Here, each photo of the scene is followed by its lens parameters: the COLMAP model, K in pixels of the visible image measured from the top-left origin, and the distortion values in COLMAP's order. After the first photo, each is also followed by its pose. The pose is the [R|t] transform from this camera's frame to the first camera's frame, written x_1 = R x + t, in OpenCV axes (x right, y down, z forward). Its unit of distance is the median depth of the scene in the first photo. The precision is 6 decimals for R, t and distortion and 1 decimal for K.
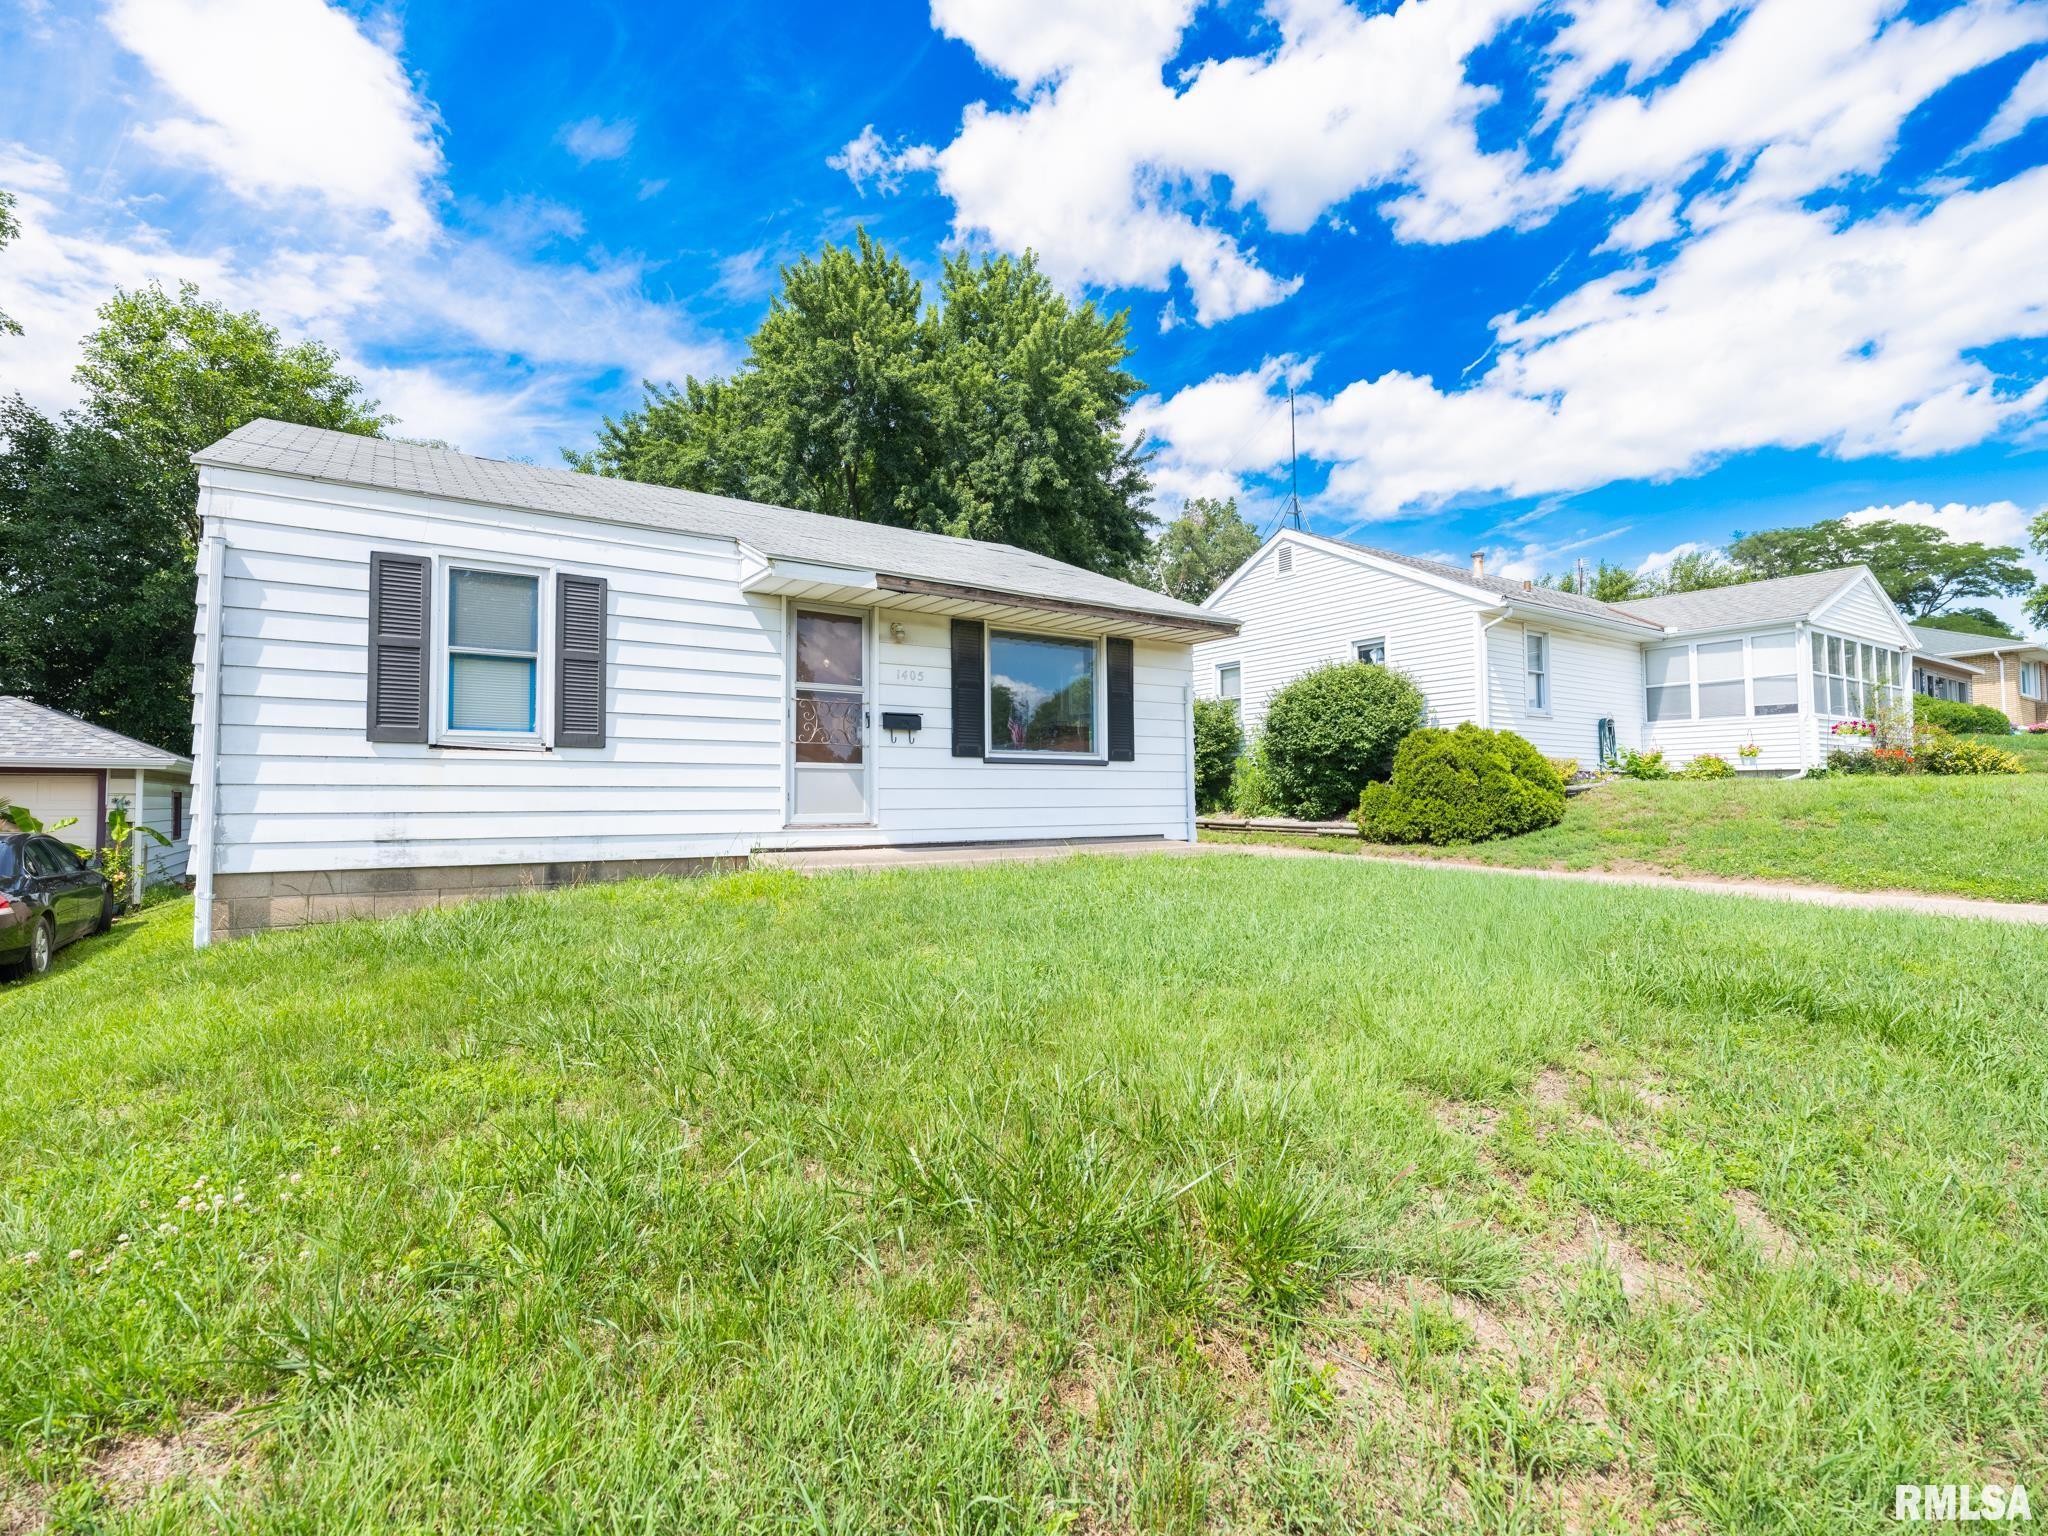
lens RADIAL K [[947.2, 0, 1024.0], [0, 947.2, 768.0], [0, 0, 1]] dist [0.000054, 0.005858]
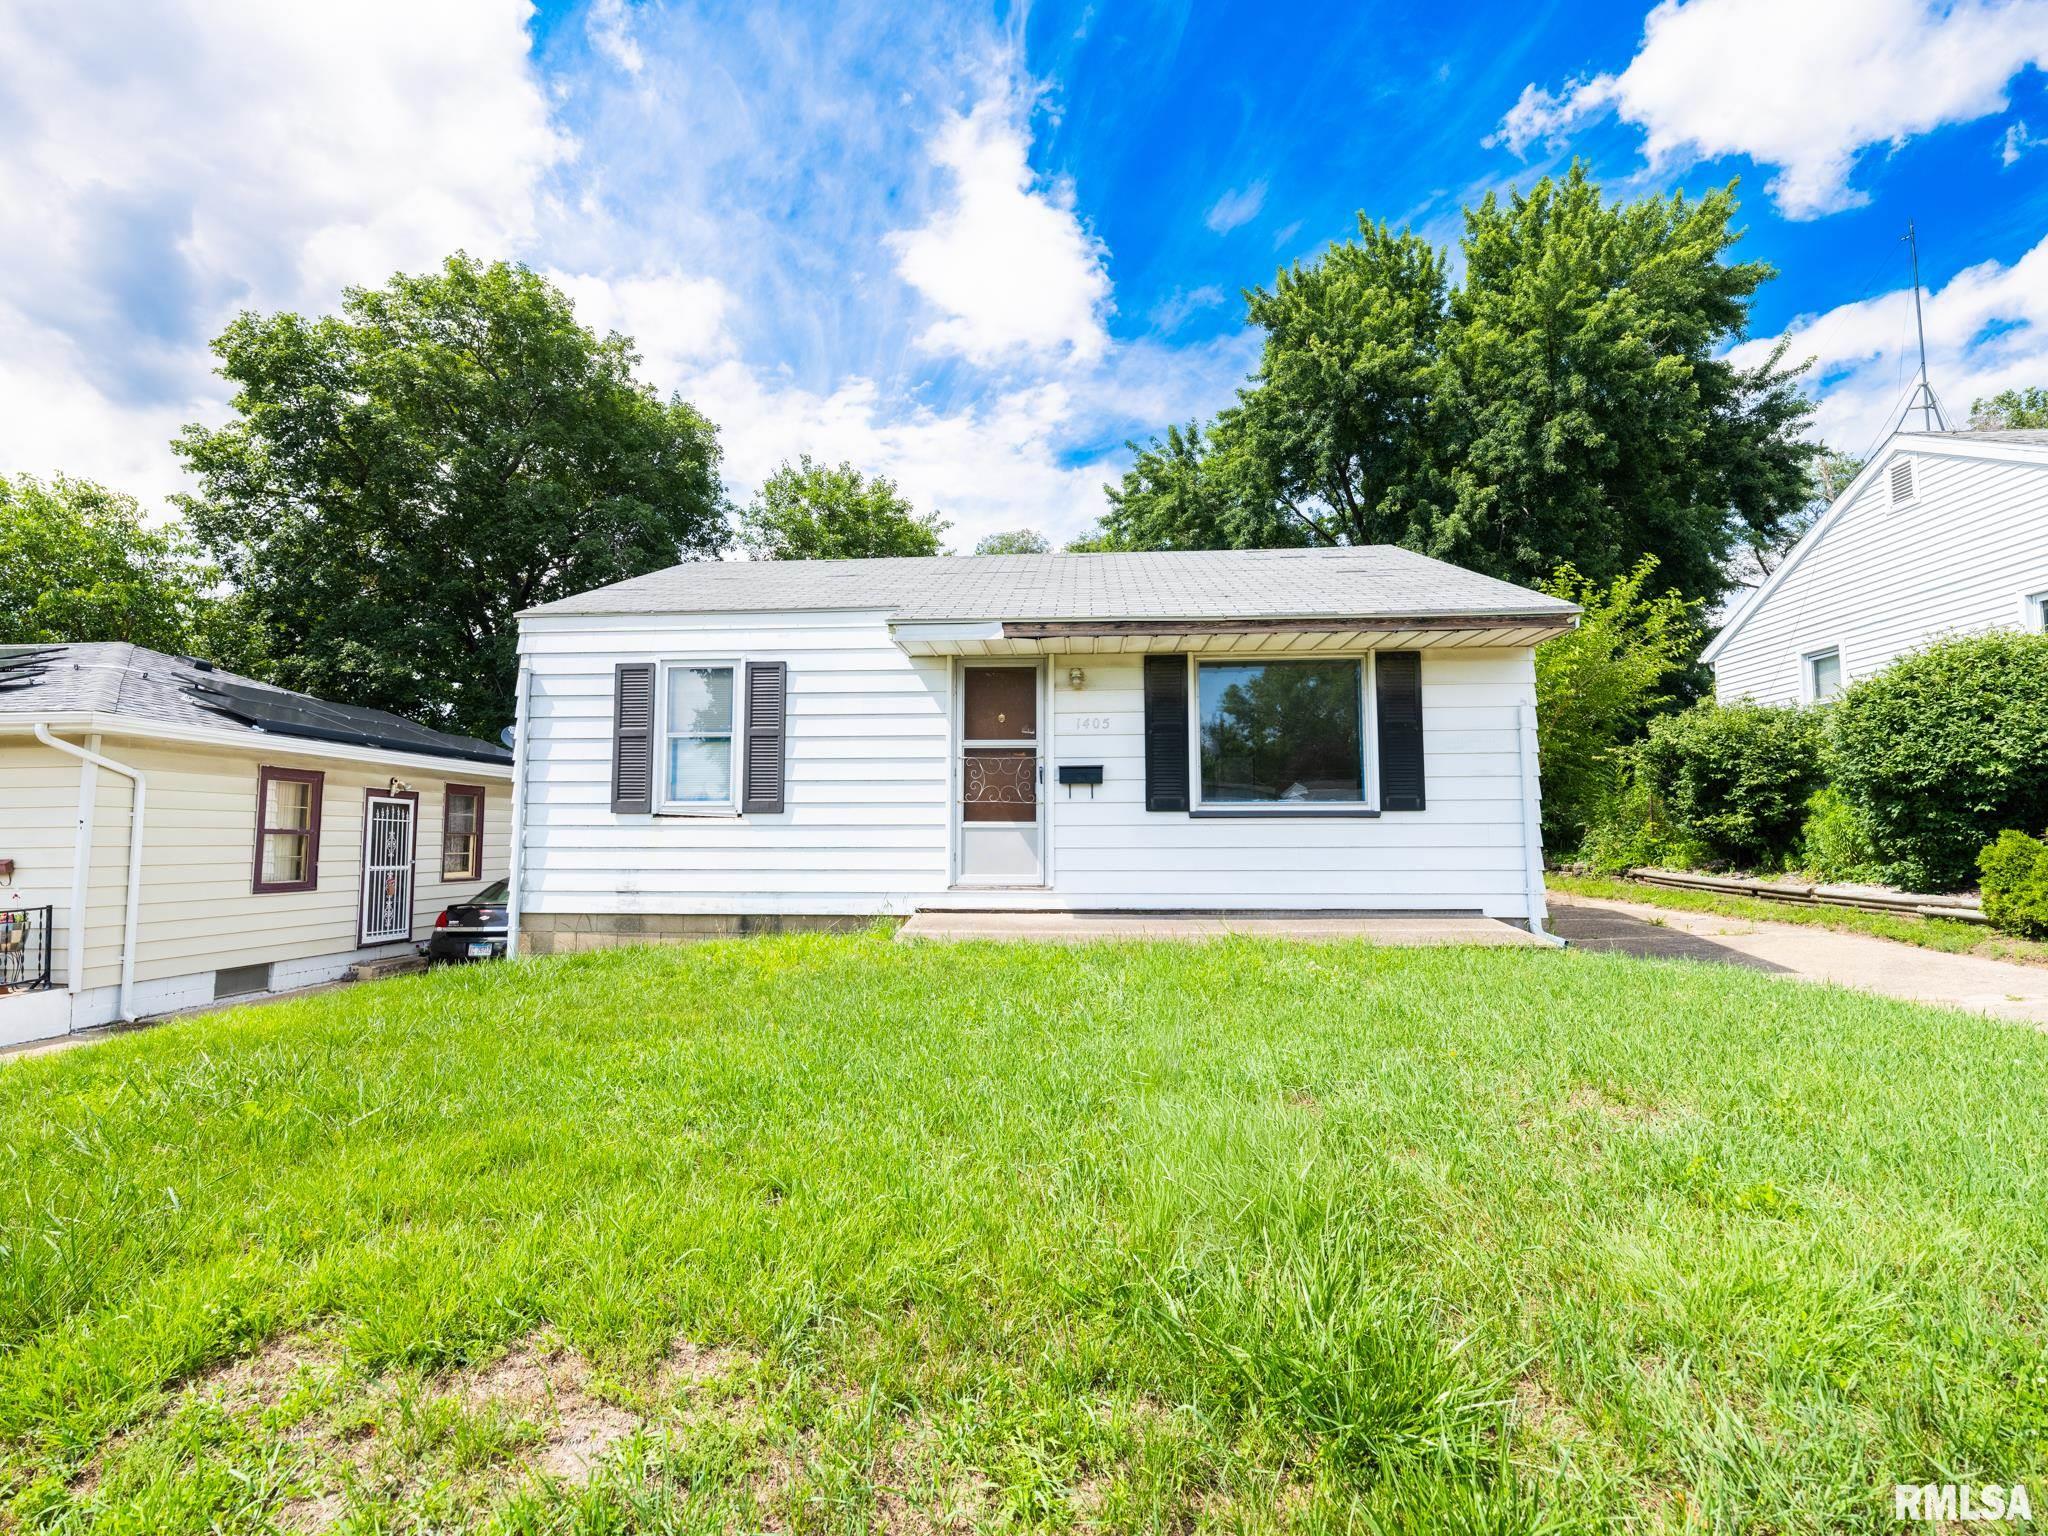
lens RADIAL K [[978.1, 0, 1018.9], [0, 978.1, 764.3], [0, 0, 1]] dist [0.001172, 0.000597]
pose [[0.790363, -0.041814, -0.611210, 0.383741], [0.018271, 0.998833, -0.044704, -0.017127], [0.612366, 0.024165, 0.790205, 0.207095]]
